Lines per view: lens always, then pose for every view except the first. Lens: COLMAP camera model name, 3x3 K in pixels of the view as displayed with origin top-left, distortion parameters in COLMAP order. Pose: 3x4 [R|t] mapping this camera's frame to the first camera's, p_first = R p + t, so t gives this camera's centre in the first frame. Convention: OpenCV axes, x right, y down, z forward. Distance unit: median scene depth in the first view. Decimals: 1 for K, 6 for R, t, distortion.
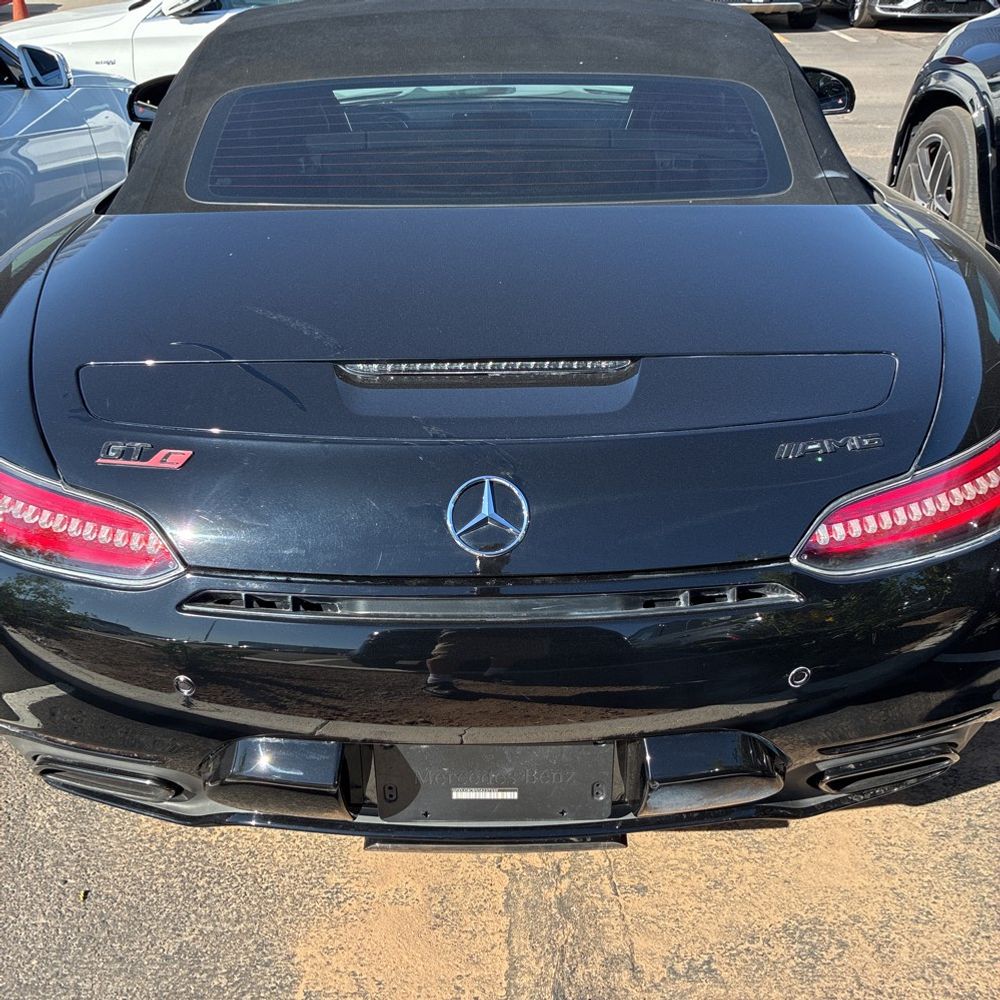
lens RADIAL K [[1013.6, 0, 500.0], [0, 1013.6, 500.0], [0, 0, 1]] dist [0.016861, -0.000603]
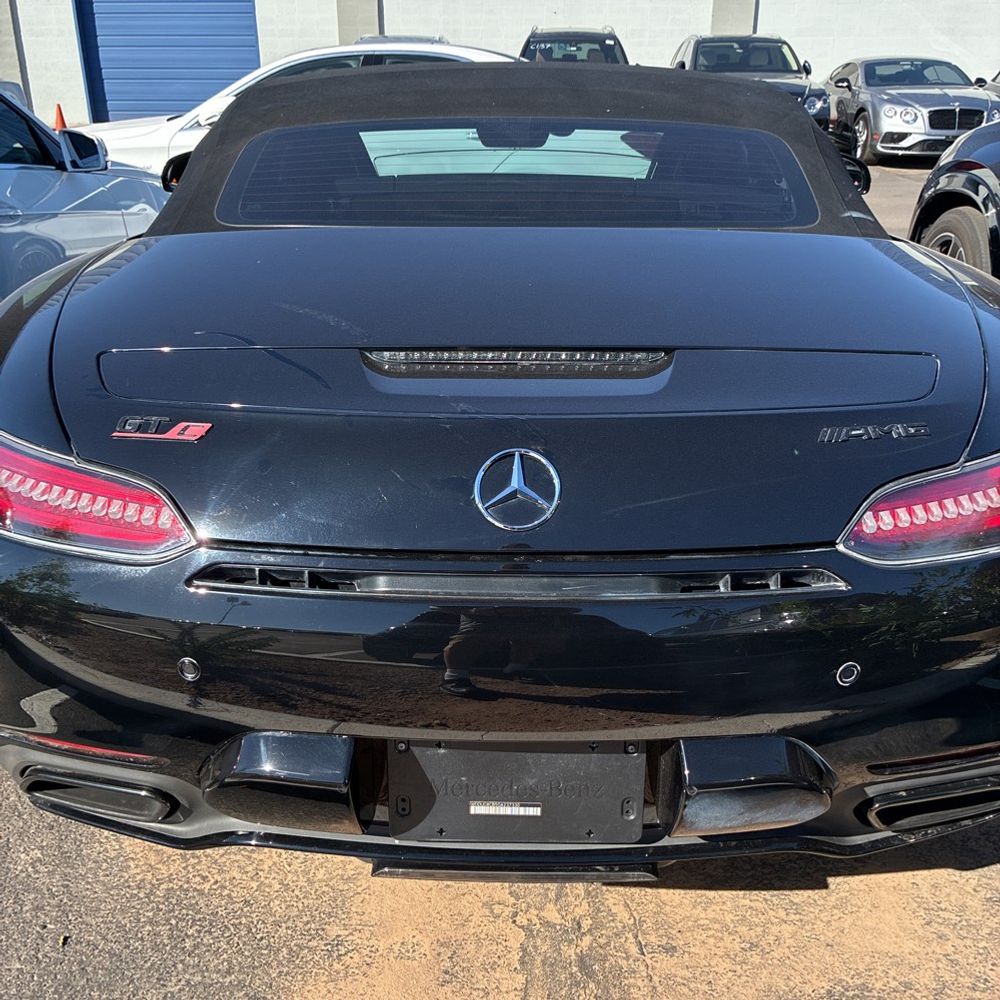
lens RADIAL K [[1016.6, 0, 496.3], [0, 1016.6, 495.4], [0, 0, 1]] dist [0.024520, -0.022862]
pose [[0.999728, 0.019718, -0.012436, -0.014577], [-0.021136, 0.991716, -0.126702, 0.104329], [0.009835, 0.126930, 0.991863, 0.038064]]
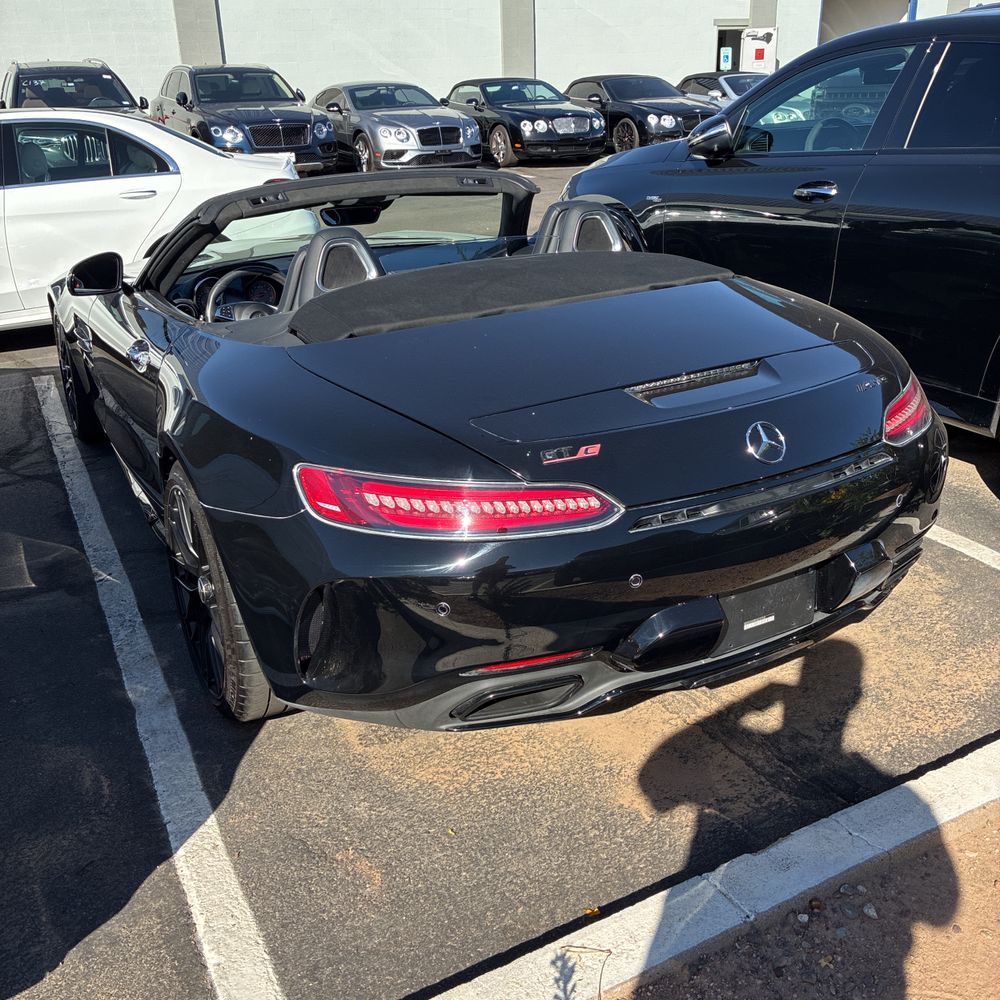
lens RADIAL K [[1012.4, 0, 495.5], [0, 1012.4, 494.5], [0, 0, 1]] dist [0.005449, 0.024716]
pose [[0.876617, -0.198838, 0.438186, -0.909204], [0.256839, 0.963410, -0.076650, 0.087337], [-0.406911, 0.179736, 0.895611, -0.298335]]
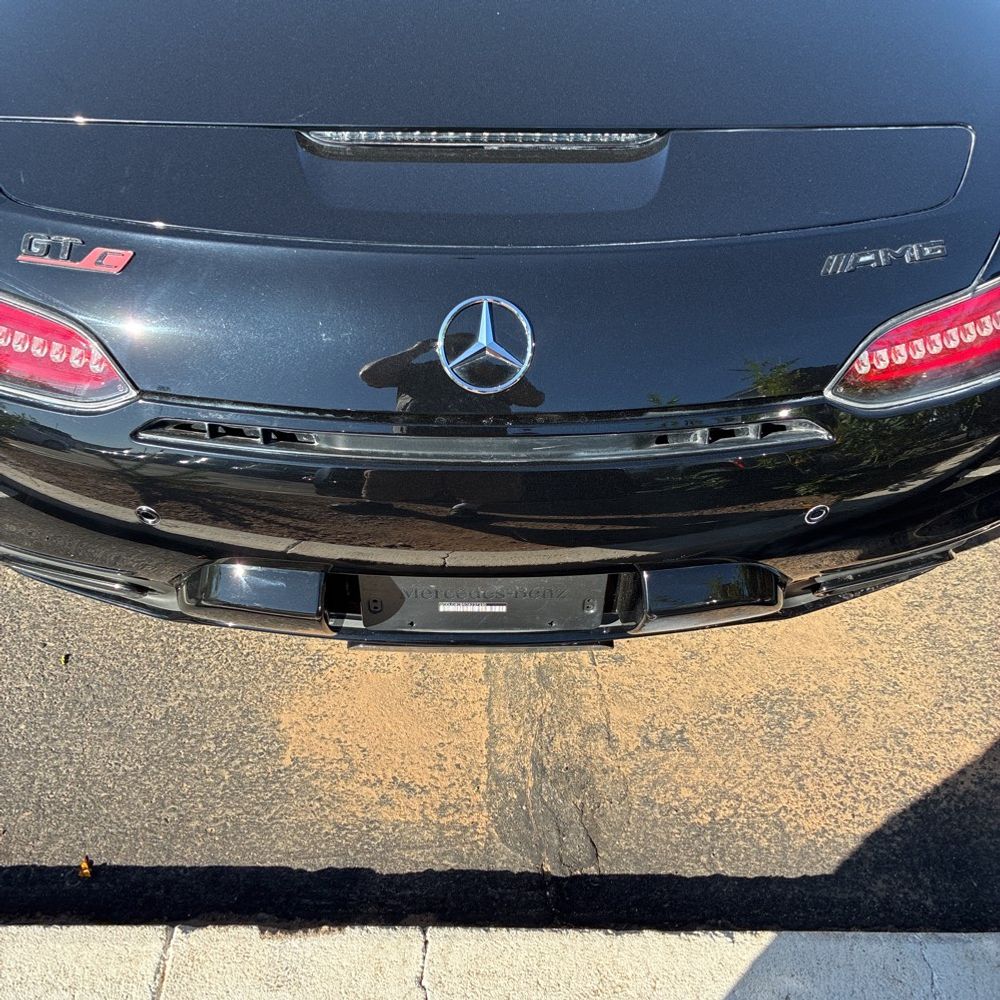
lens RADIAL K [[1014.2, 0, 488.5], [0, 1014.2, 500.2], [0, 0, 1]] dist [0.011548, 0.010807]
pose [[0.999504, 0.010348, 0.029753, -0.024743], [-0.019521, 0.944763, 0.327174, -0.102865], [-0.024724, -0.327592, 0.944496, 0.102777]]
